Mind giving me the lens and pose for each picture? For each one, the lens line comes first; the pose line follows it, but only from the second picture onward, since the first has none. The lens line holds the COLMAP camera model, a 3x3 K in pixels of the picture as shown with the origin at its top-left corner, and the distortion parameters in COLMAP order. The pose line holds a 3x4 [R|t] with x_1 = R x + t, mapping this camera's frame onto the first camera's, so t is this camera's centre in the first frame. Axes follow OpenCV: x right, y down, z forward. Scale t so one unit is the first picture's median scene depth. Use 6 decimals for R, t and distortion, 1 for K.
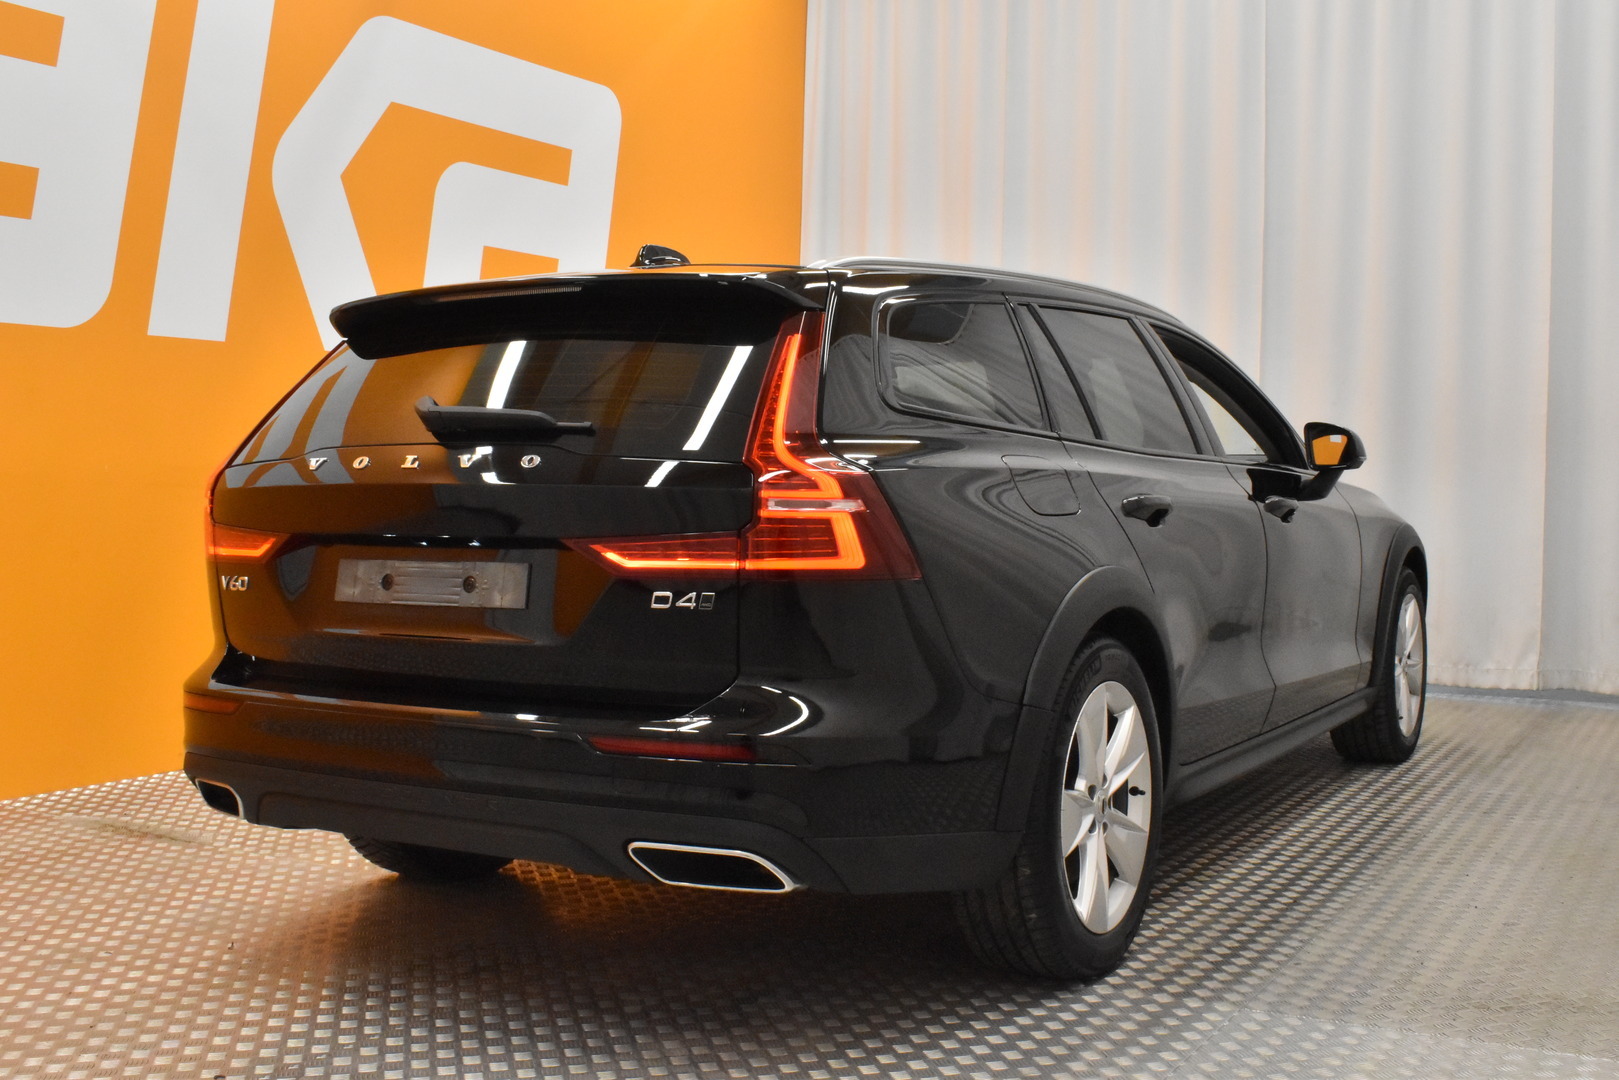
lens RADIAL K [[1742.2, 0, 813.6], [0, 1742.2, 541.6], [0, 0, 1]] dist [-0.072535, 0.000000]
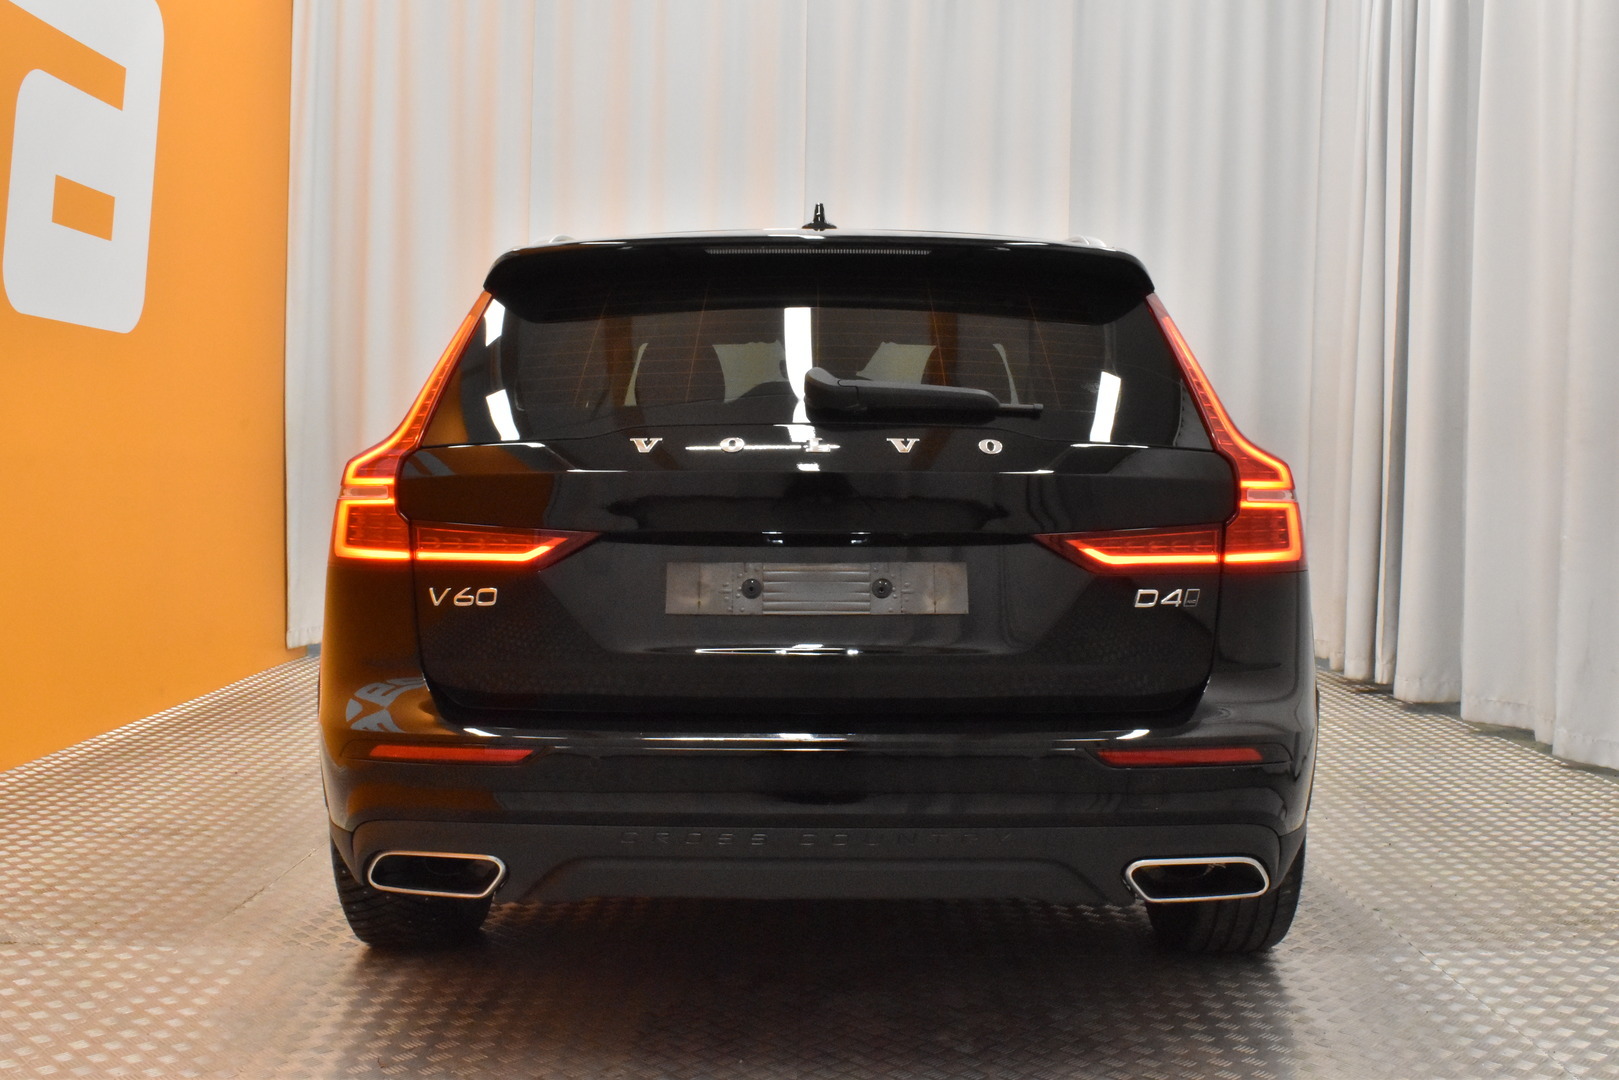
lens RADIAL K [[1742.2, 0, 811.0], [0, 1742.2, 527.3], [0, 0, 1]] dist [-0.072535, 0.000000]
pose [[0.867435, -0.014522, 0.497338, -0.670326], [0.011788, 0.999893, 0.008637, -0.013785], [-0.497410, -0.001630, 0.867514, 0.272175]]
